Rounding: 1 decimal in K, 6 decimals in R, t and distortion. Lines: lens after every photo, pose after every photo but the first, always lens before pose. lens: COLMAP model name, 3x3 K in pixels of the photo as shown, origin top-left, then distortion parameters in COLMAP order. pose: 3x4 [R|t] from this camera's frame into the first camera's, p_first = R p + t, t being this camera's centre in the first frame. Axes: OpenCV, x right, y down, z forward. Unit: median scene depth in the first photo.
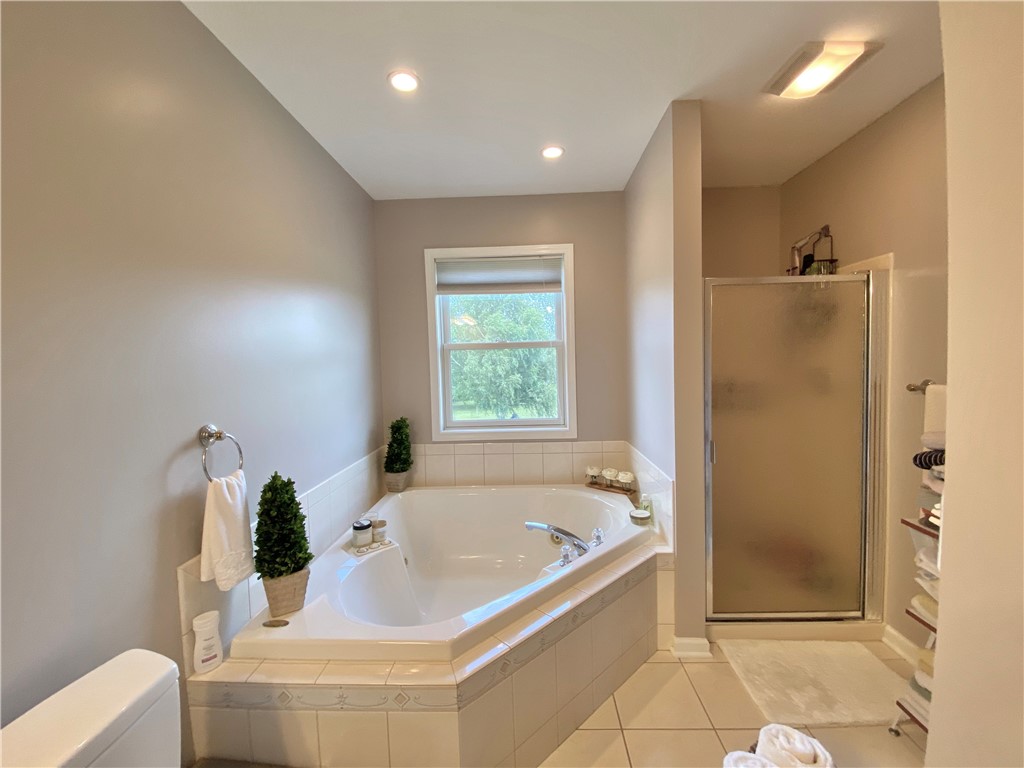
lens RADIAL K [[416.7, 0, 514.9], [0, 416.7, 383.1], [0, 0, 1]] dist [-0.013530, -0.002538]
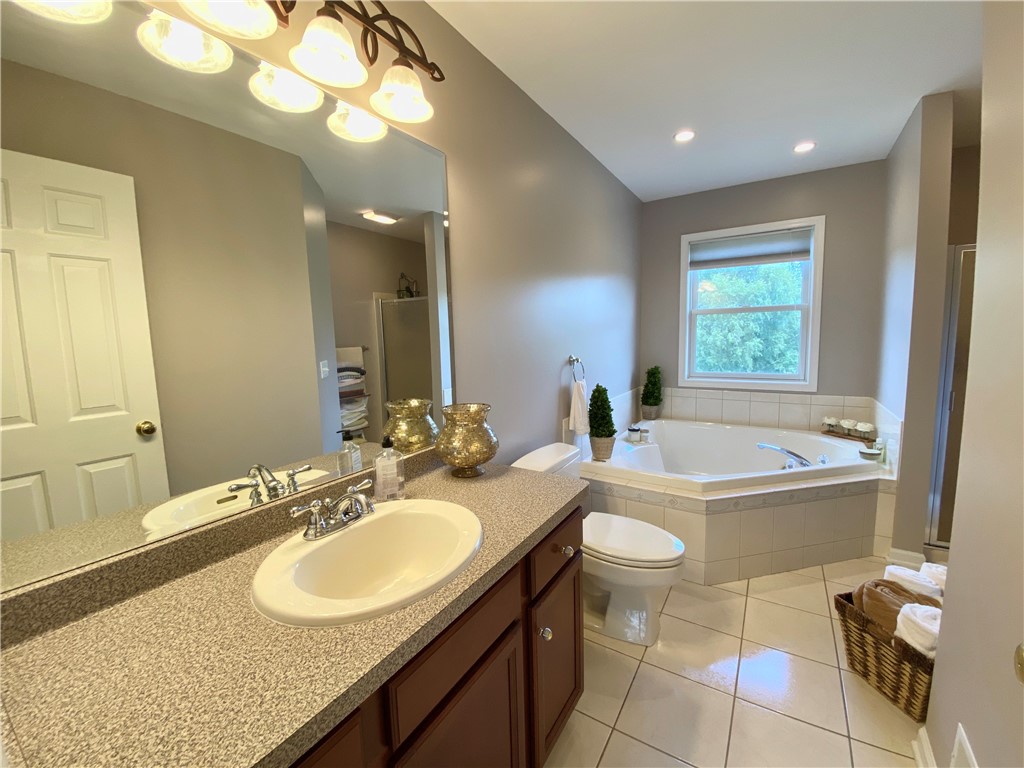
lens RADIAL K [[416.7, 0, 501.7], [0, 416.7, 380.3], [0, 0, 1]] dist [-0.013530, -0.002538]
pose [[0.852720, 0.061693, -0.518713, 0.001892], [-0.025029, 0.996686, 0.077395, 0.040047], [0.521769, -0.053013, 0.851438, -0.419042]]
